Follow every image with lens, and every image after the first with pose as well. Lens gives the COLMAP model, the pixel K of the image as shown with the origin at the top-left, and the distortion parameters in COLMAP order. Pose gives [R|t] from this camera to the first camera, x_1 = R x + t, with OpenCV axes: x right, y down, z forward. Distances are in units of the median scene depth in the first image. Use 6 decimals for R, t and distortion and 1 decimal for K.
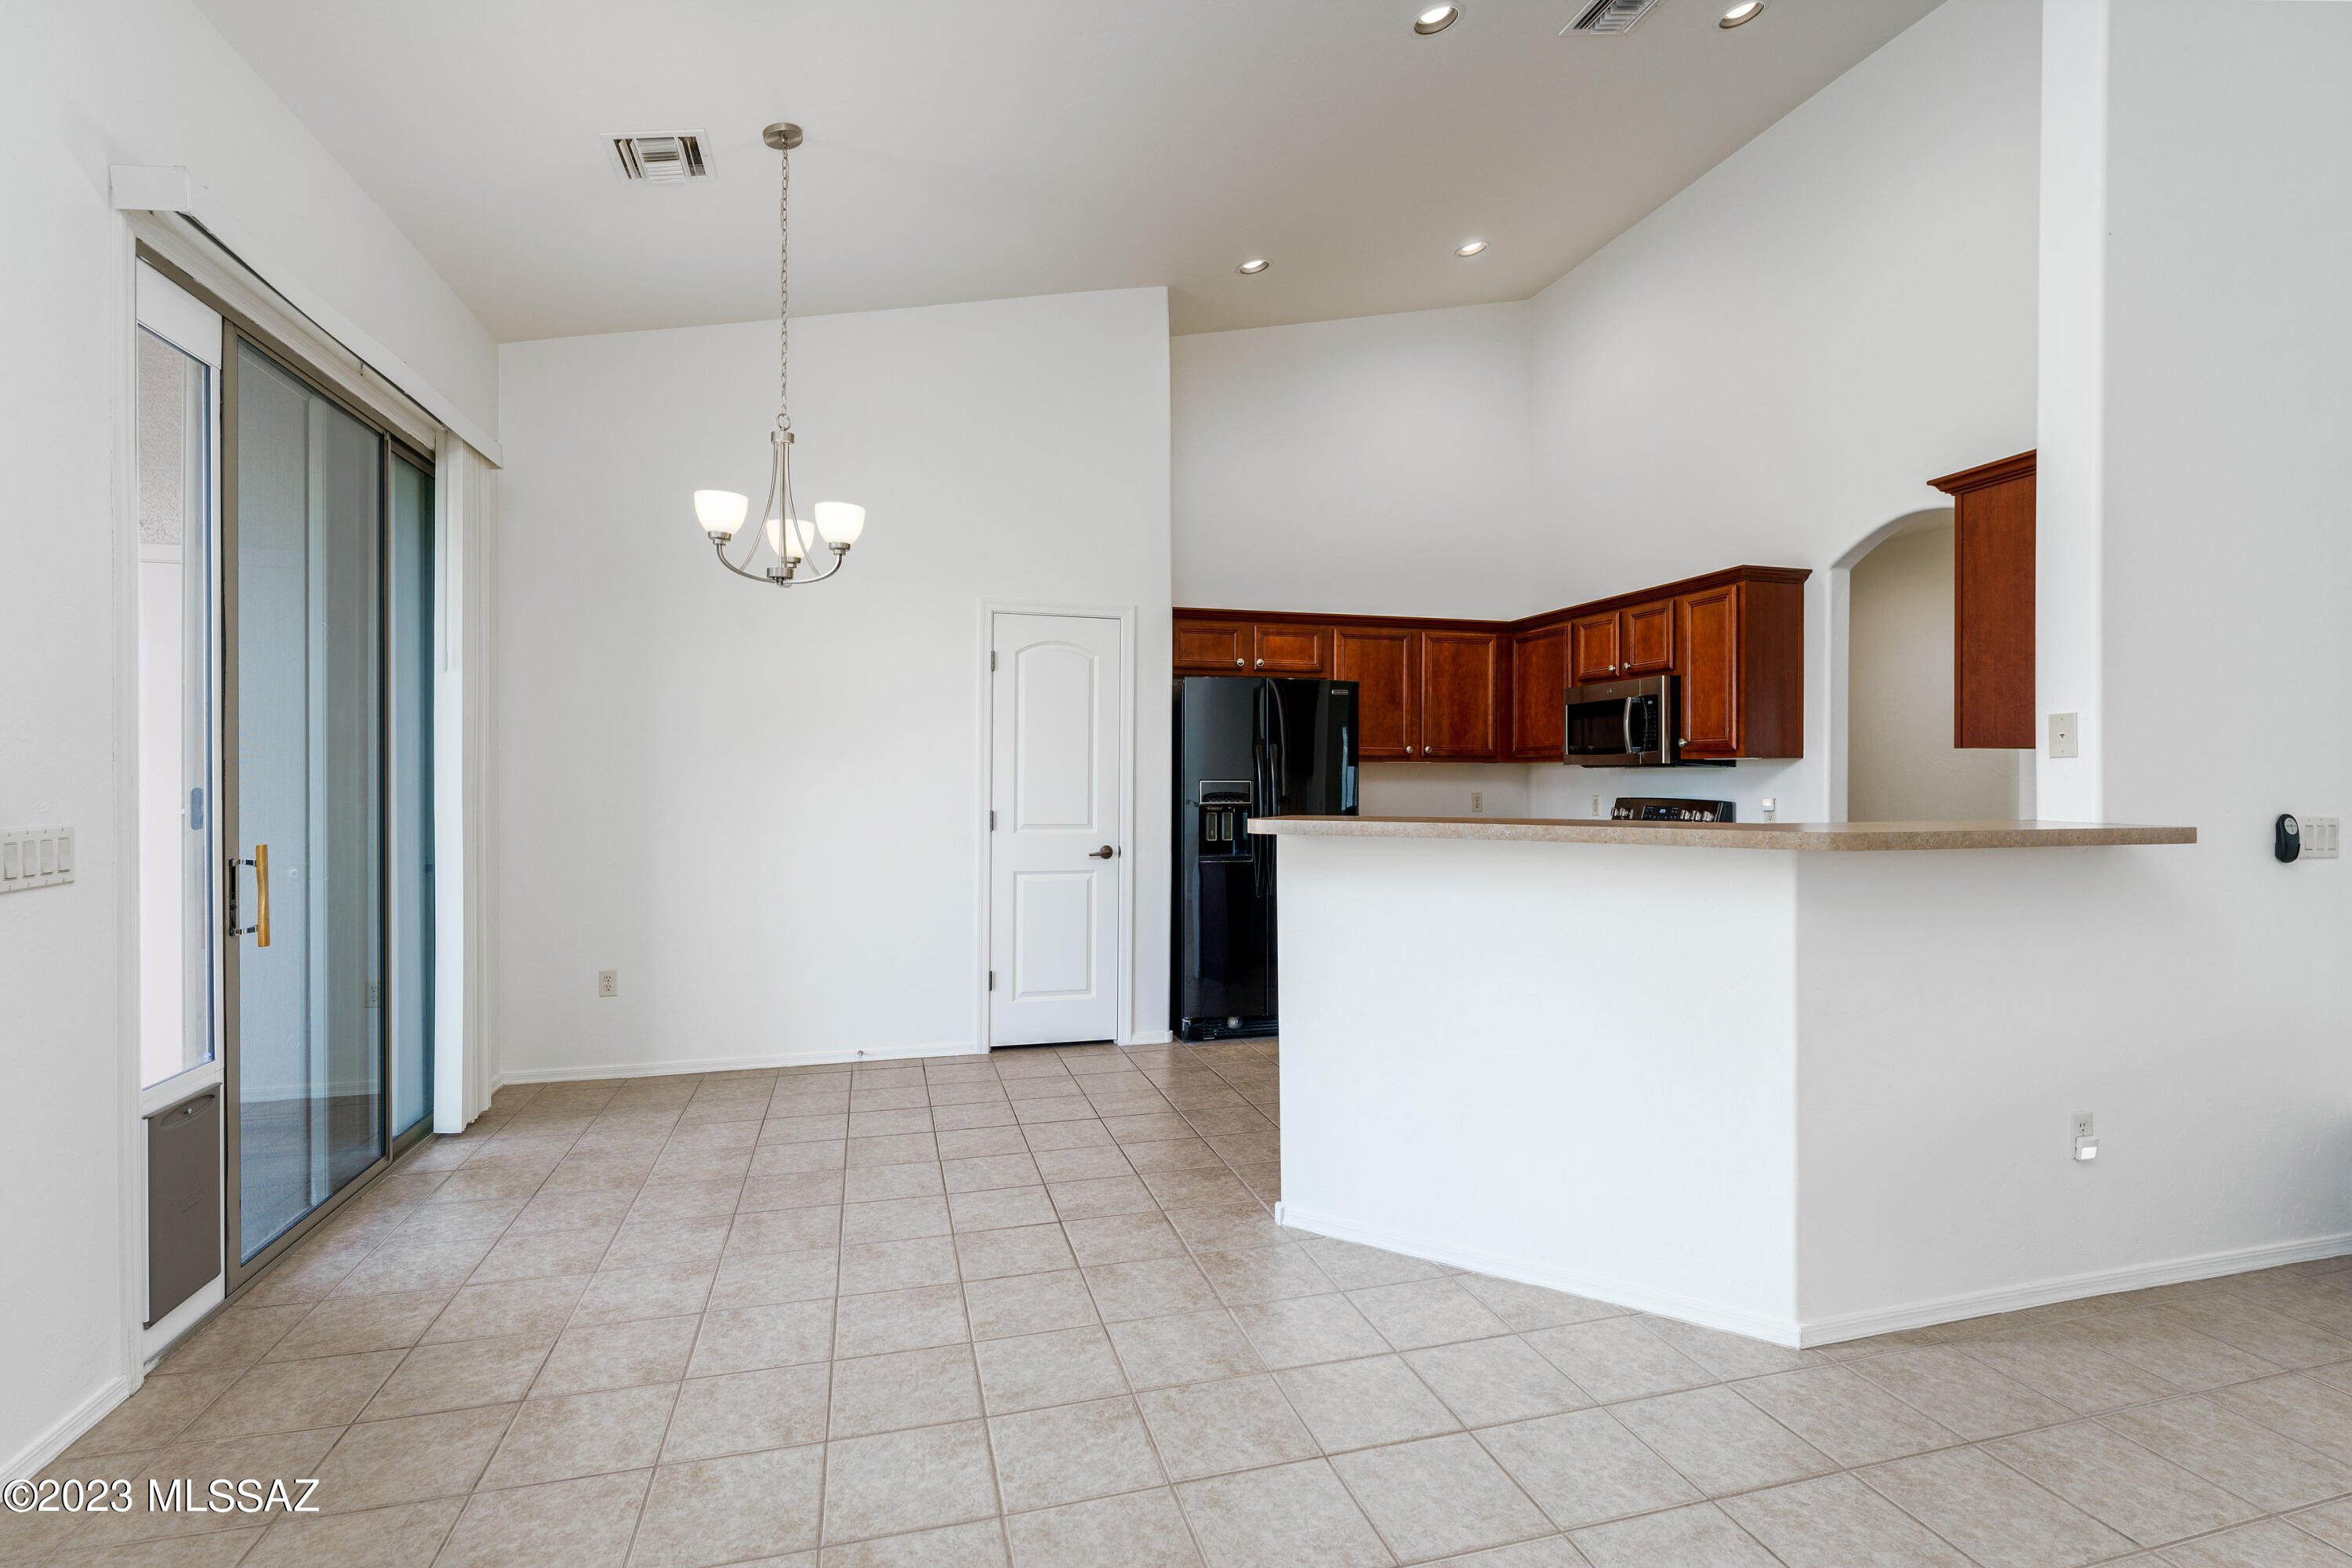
lens RADIAL K [[1098.5, 0, 1182.1], [0, 1098.5, 789.8], [0, 0, 1]] dist [-0.001089, -0.000263]
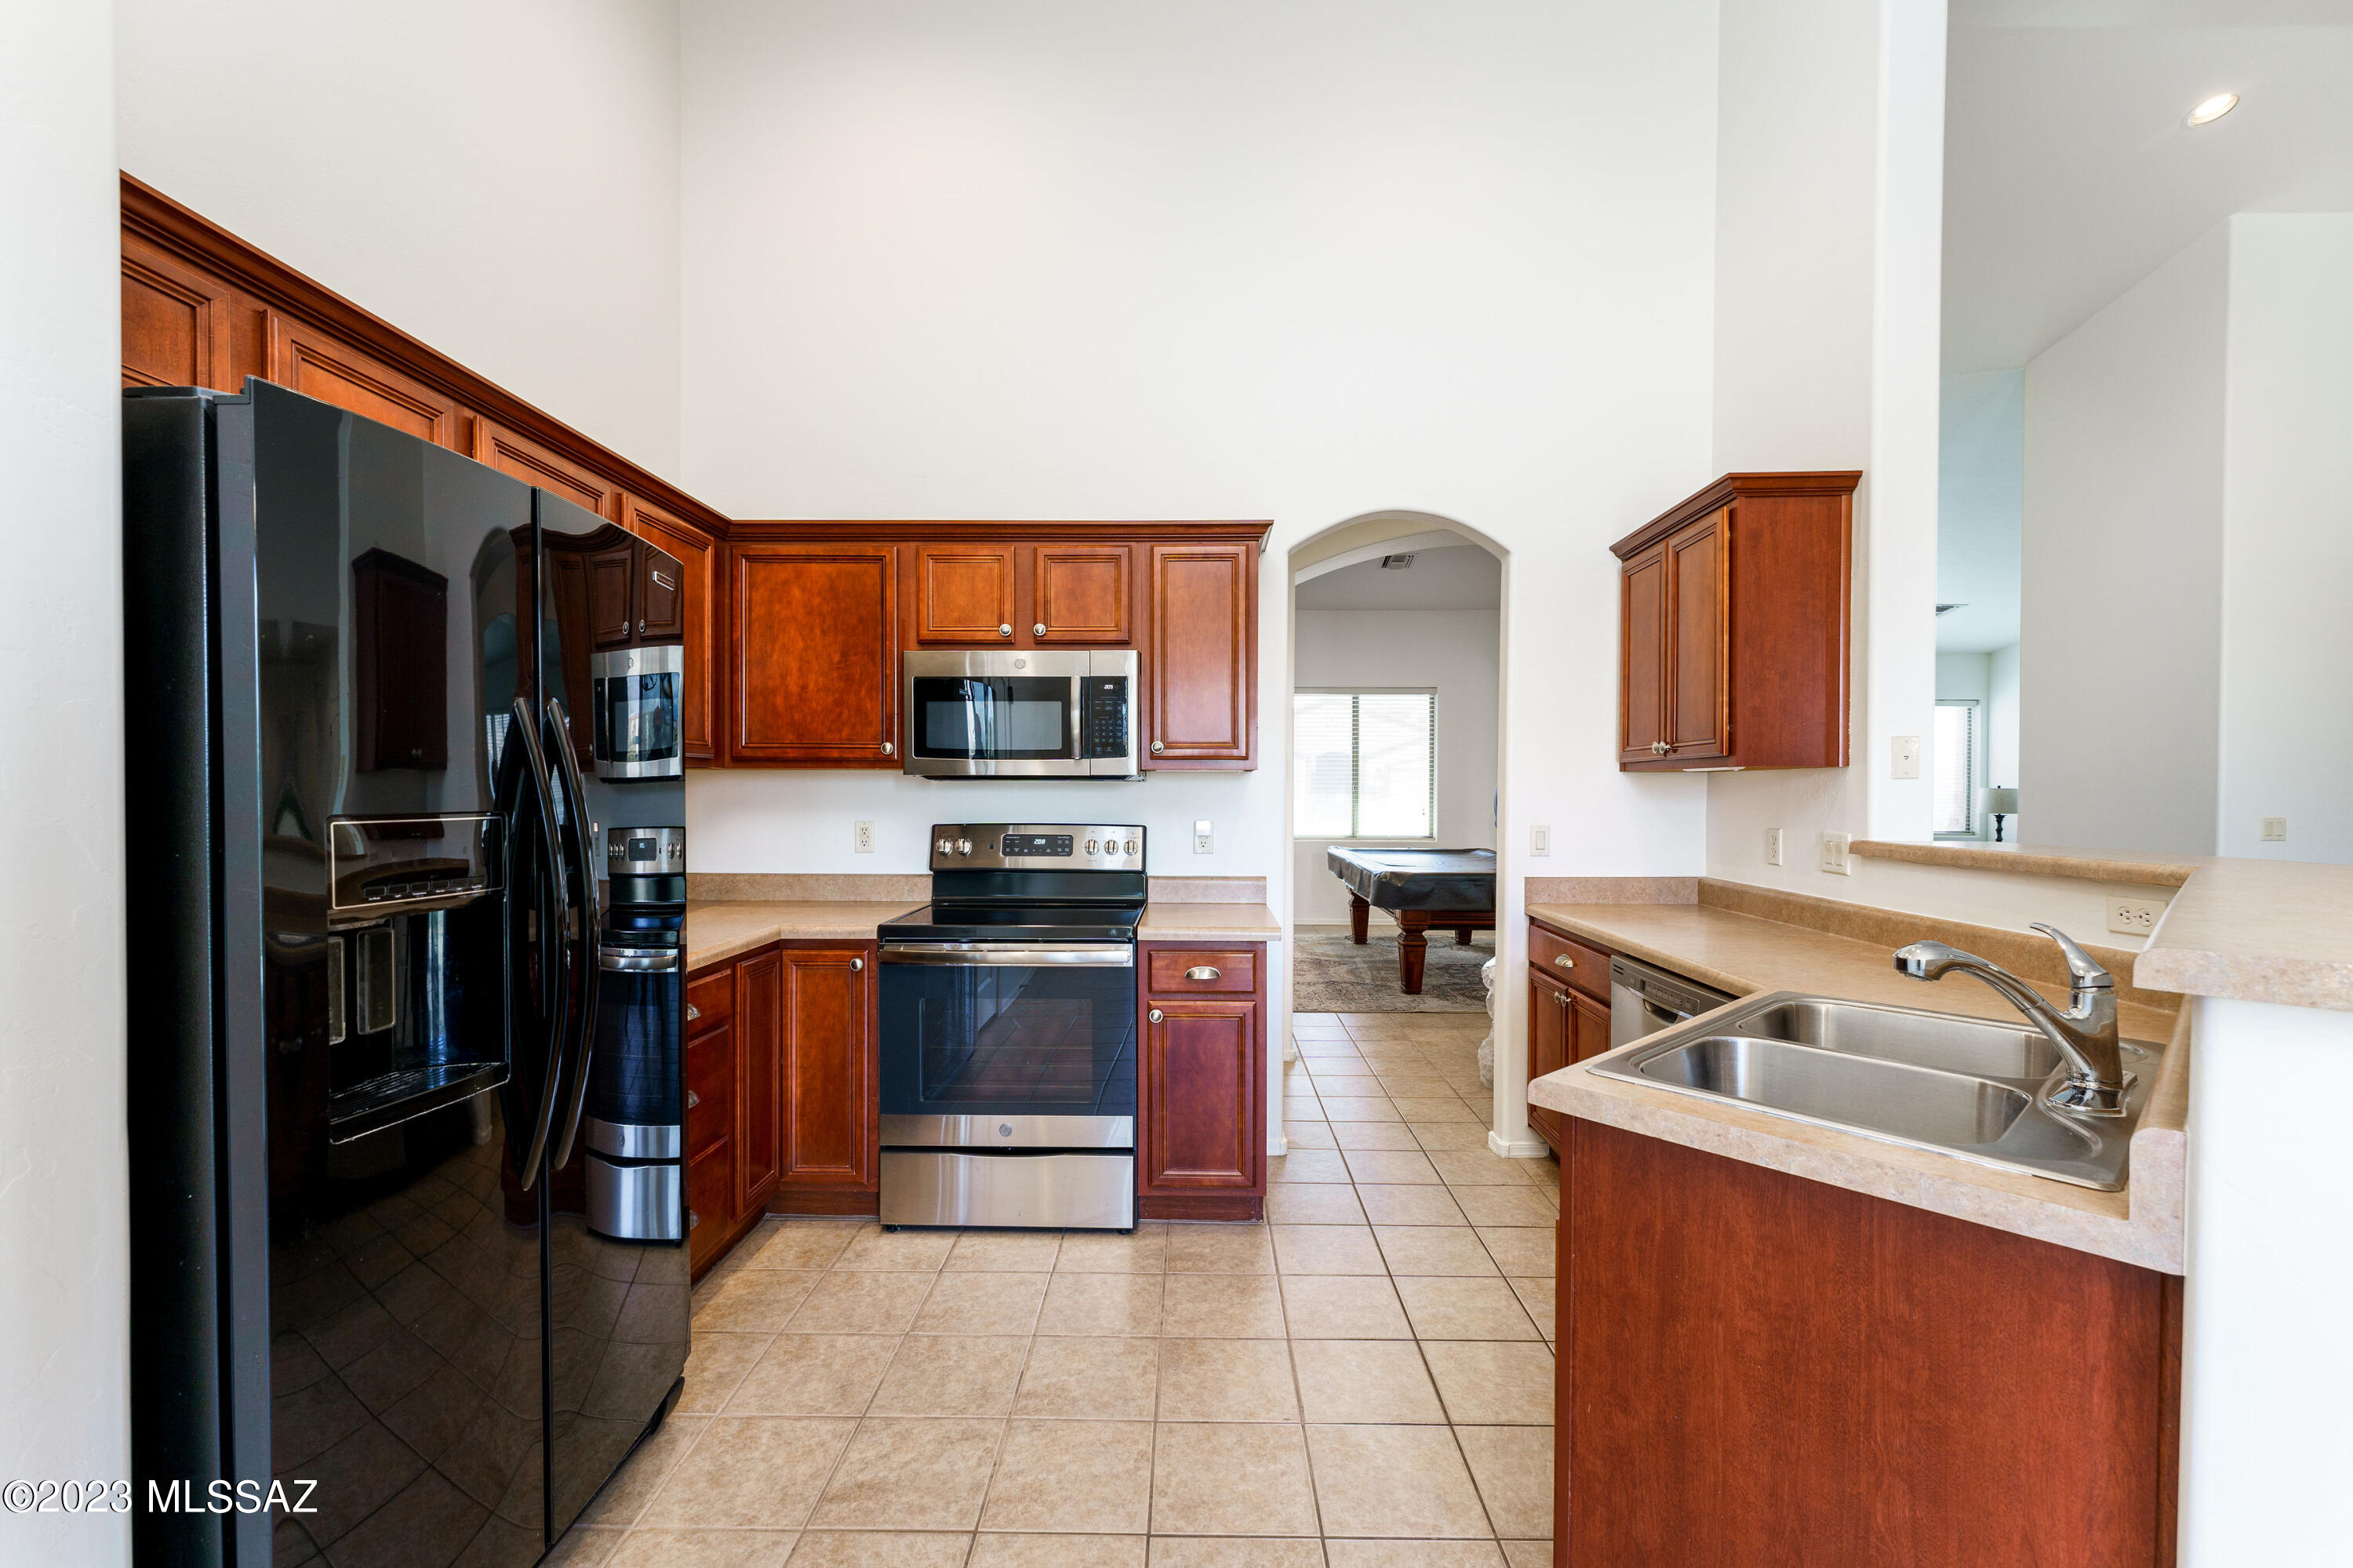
lens RADIAL K [[951.1, 0, 1176.5], [0, 951.1, 789.7], [0, 0, 1]] dist [0.001640, 0.000136]
pose [[0.290236, 0.003267, 0.956949, -0.125008], [0.006309, 0.999966, -0.005328, -0.010301], [-0.956934, 0.007584, 0.290206, 0.728098]]
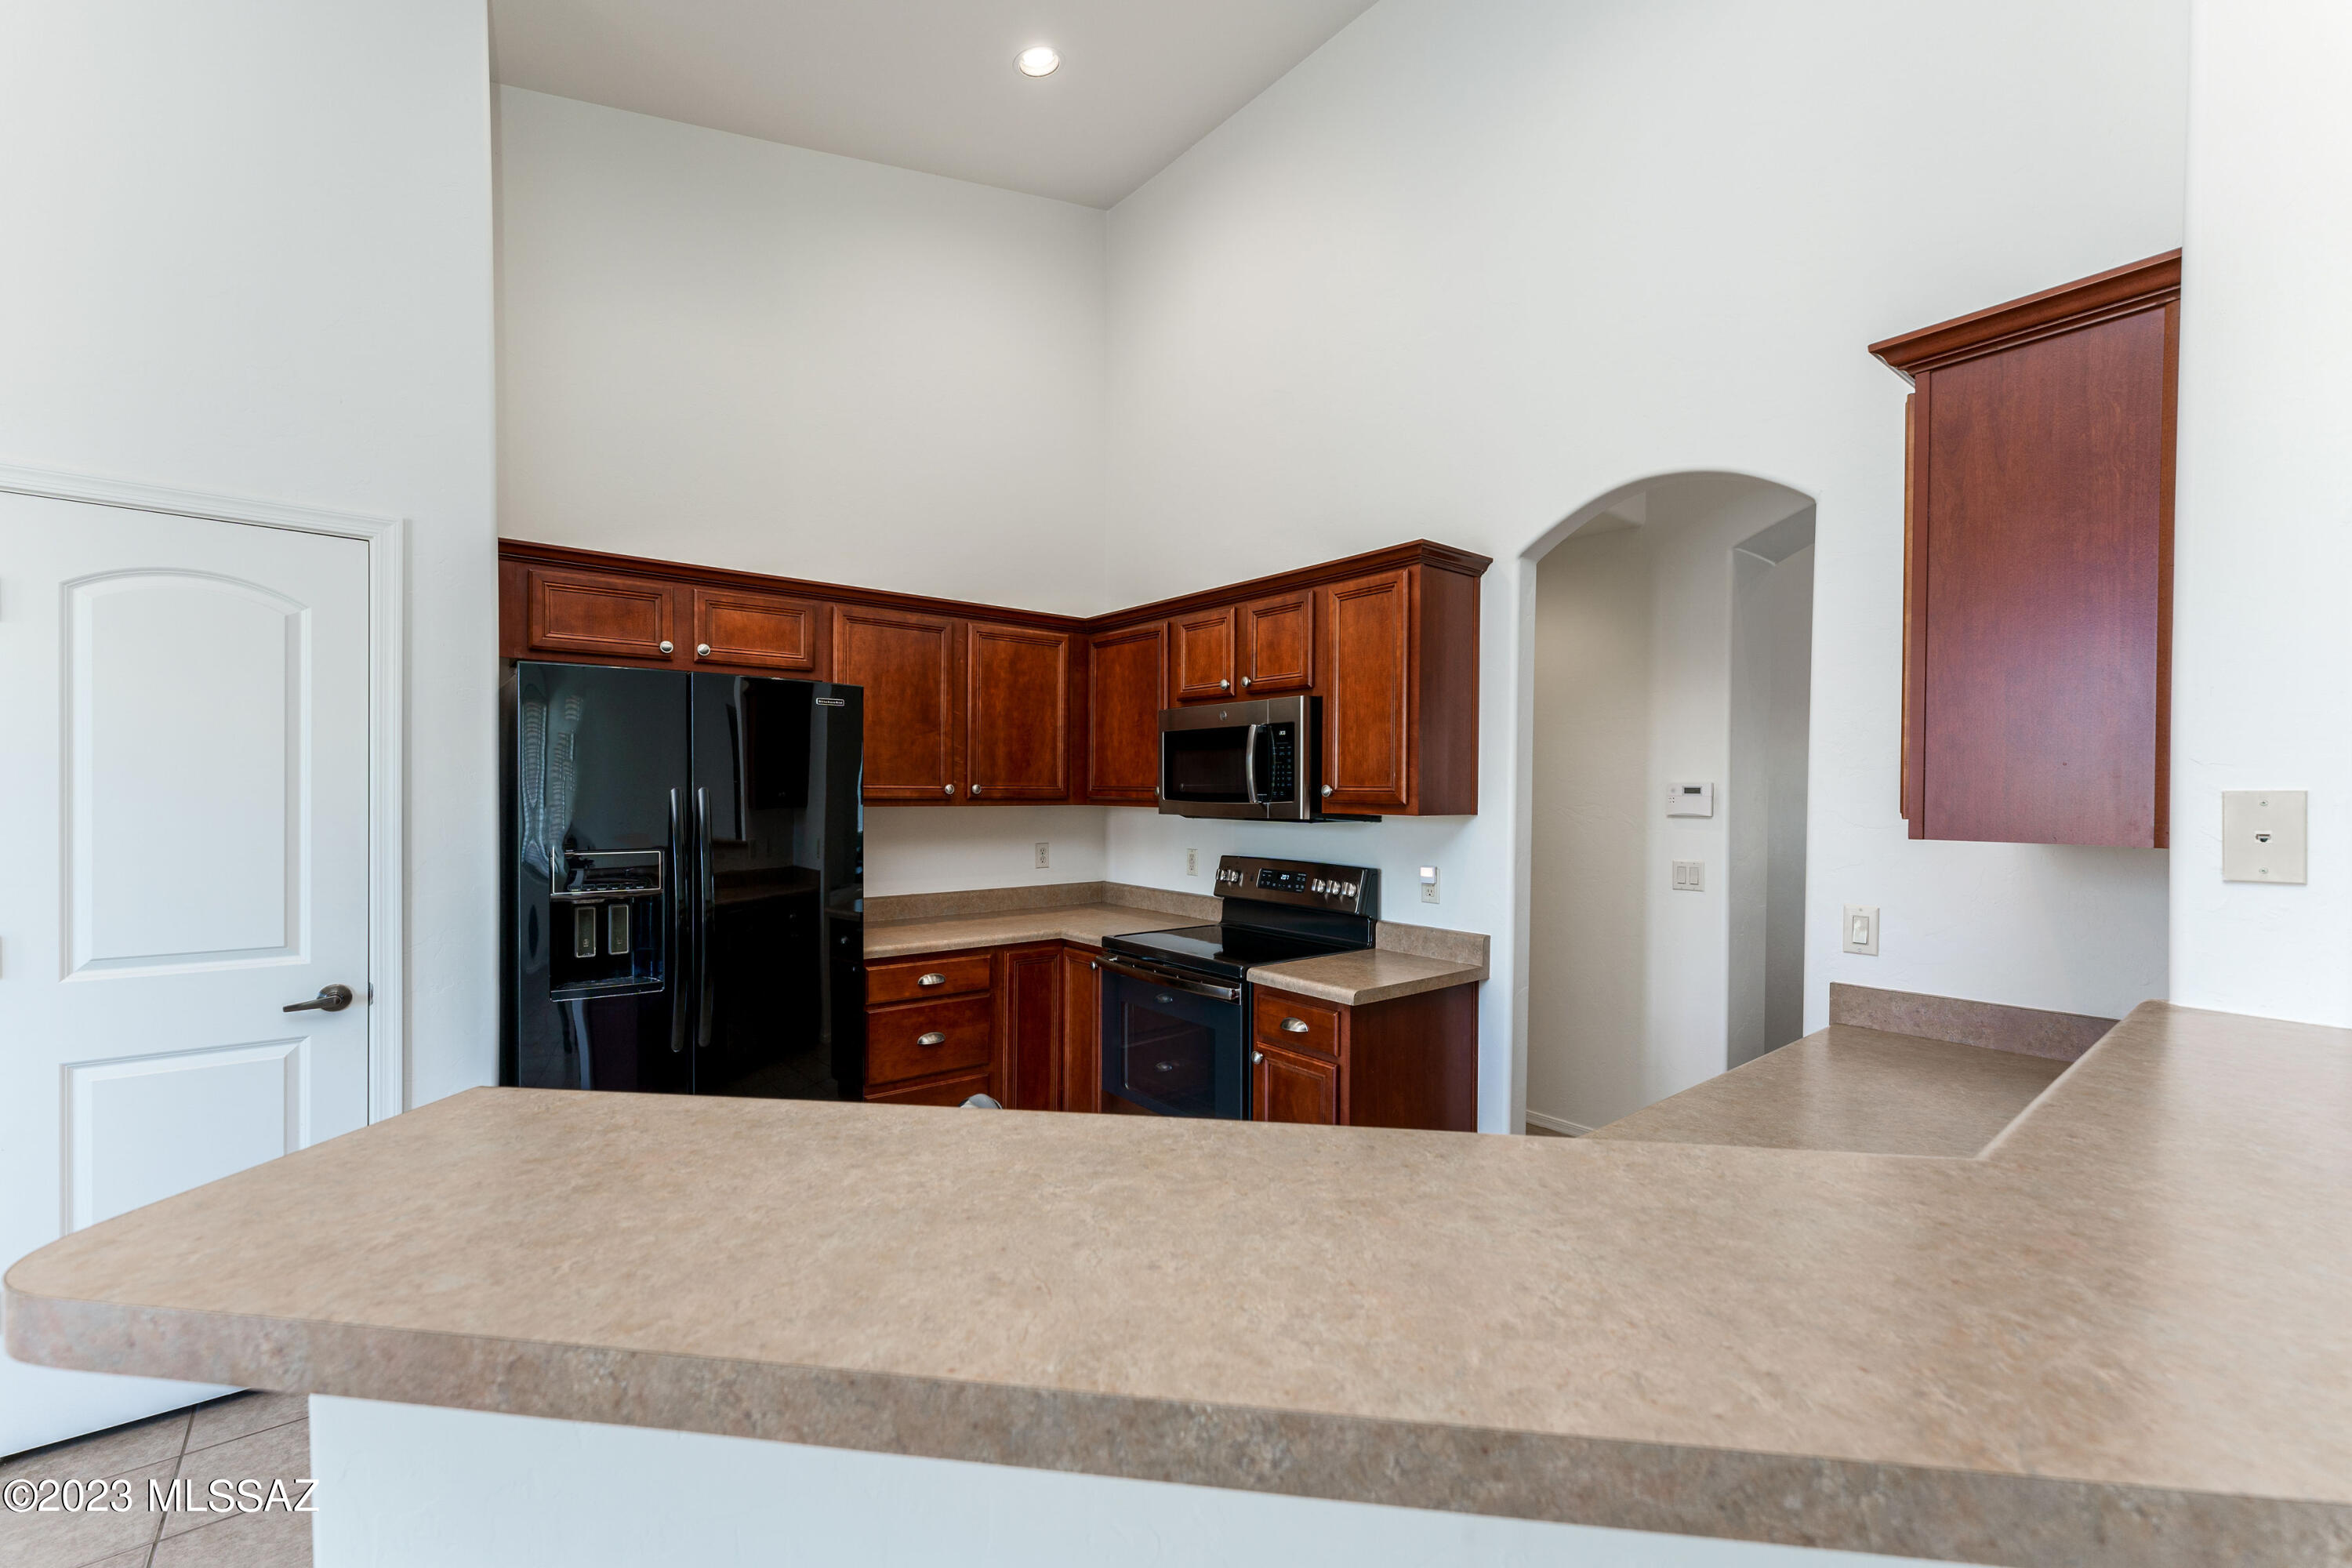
lens RADIAL K [[950.6, 0, 1181.0], [0, 950.6, 796.4], [0, 0, 1]] dist [0.001640, 0.000136]
pose [[0.915531, -0.000104, 0.402247, 0.109055], [-0.000610, 0.999998, 0.001647, -0.036614], [-0.402247, -0.001753, 0.915530, 0.428266]]
